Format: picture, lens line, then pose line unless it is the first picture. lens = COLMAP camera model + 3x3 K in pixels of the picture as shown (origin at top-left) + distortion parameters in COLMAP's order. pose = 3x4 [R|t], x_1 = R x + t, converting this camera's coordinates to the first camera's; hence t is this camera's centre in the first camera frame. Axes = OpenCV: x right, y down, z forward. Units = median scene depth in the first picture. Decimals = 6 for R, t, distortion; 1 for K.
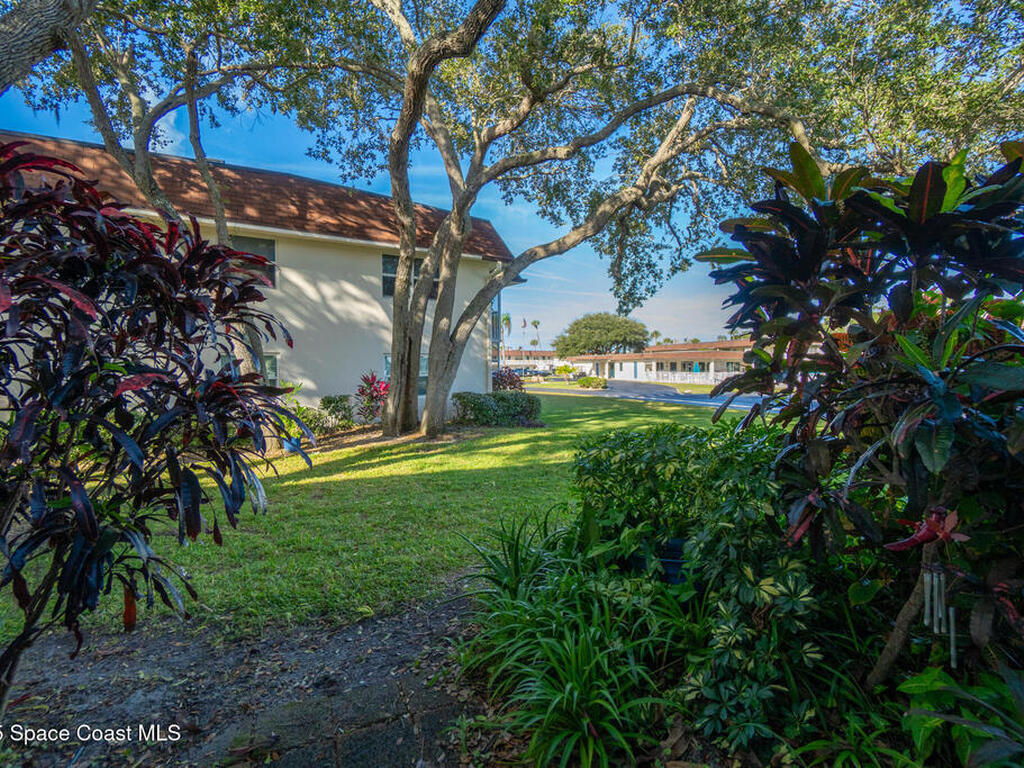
lens RADIAL K [[505.0, 0, 509.4], [0, 505.0, 376.9], [0, 0, 1]] dist [-0.004508, -0.001160]
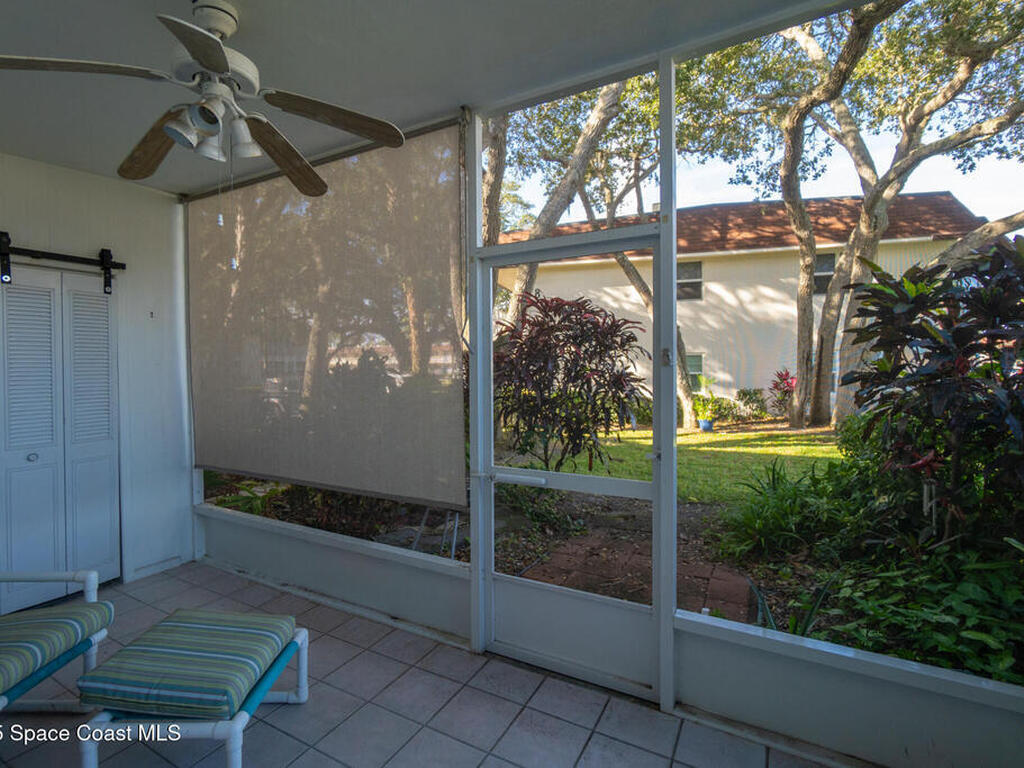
lens RADIAL K [[505.0, 0, 515.8], [0, 505.0, 381.4], [0, 0, 1]] dist [-0.004508, -0.001160]
pose [[0.674798, 0.025138, -0.737574, 0.145054], [-0.010669, 0.999648, 0.024309, -0.001621], [0.737925, -0.008534, 0.674828, -0.168368]]
